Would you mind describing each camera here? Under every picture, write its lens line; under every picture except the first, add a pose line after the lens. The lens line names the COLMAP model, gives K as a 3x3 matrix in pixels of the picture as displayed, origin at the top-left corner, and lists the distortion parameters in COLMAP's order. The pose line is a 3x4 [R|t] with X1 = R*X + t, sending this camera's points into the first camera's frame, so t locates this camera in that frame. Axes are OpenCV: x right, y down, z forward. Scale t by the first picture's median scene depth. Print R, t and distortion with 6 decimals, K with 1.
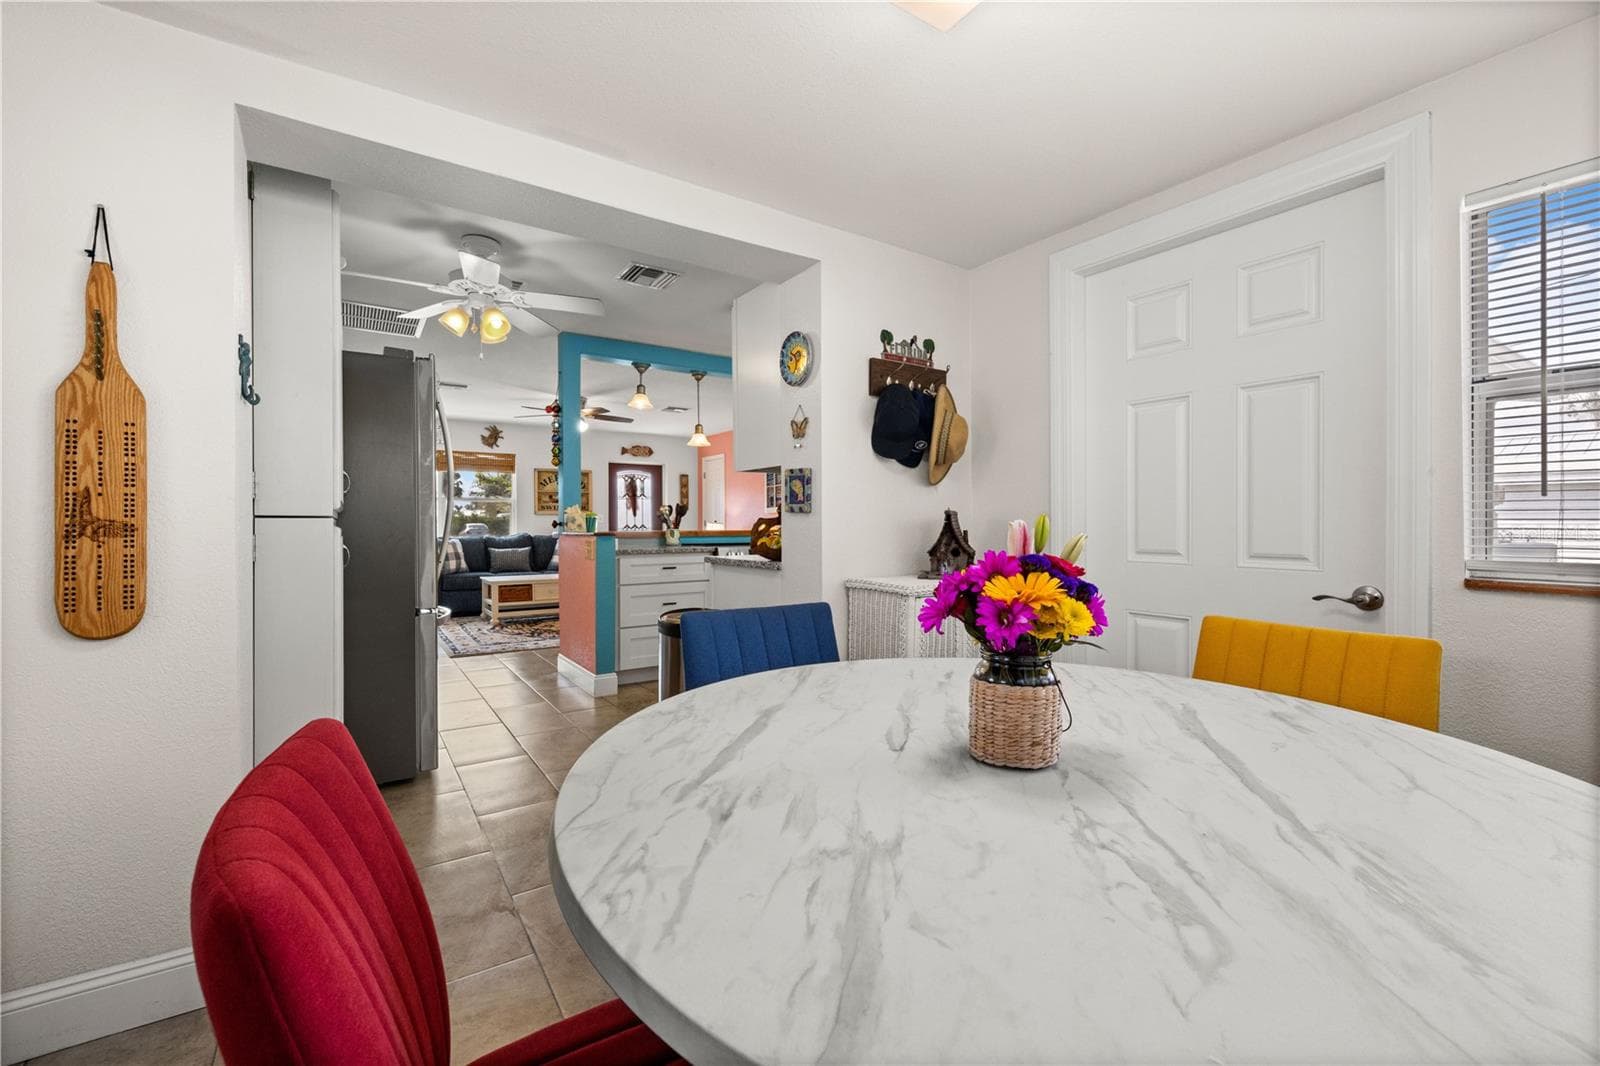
lens RADIAL K [[687.4, 0, 800.0], [0, 687.4, 533.0], [0, 0, 1]] dist [0.000112, 0.000019]
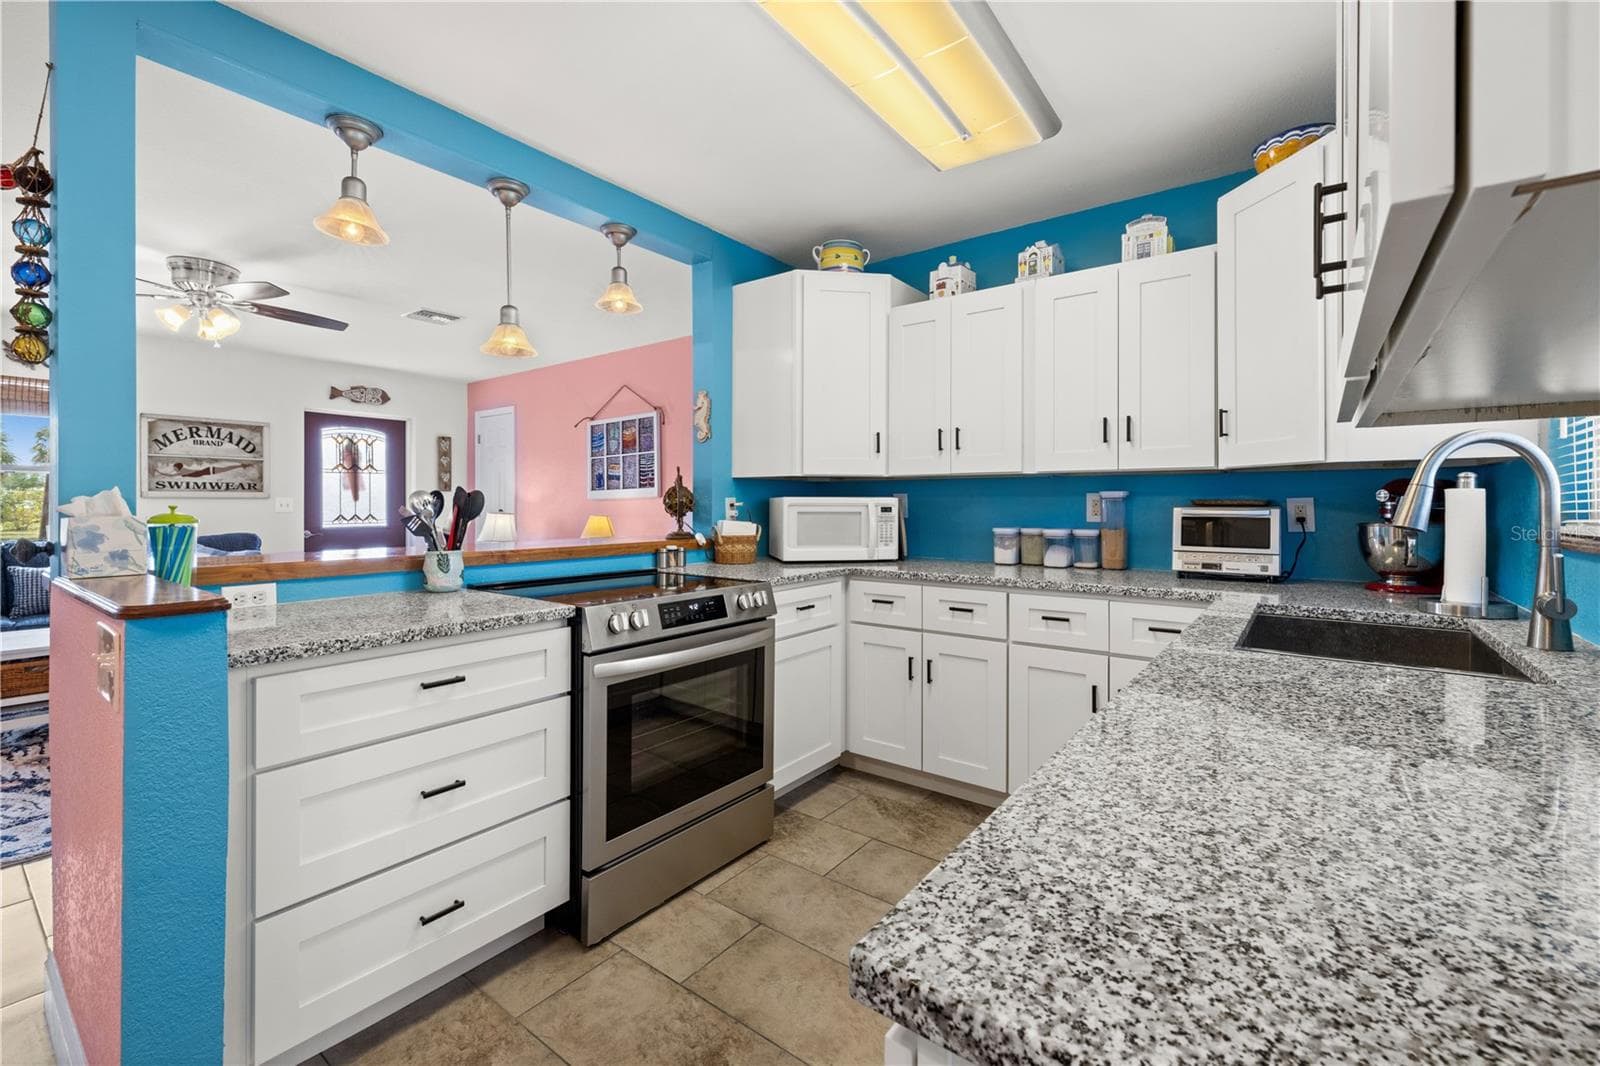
lens RADIAL K [[677.2, 0, 802.0], [0, 677.2, 505.2], [0, 0, 1]] dist [0.001593, 0.000350]
pose [[0.944035, 0.002941, 0.329833, -0.070944], [-0.000014, 0.999961, -0.008877, -0.017237], [-0.329846, 0.008376, 0.943997, 0.334024]]
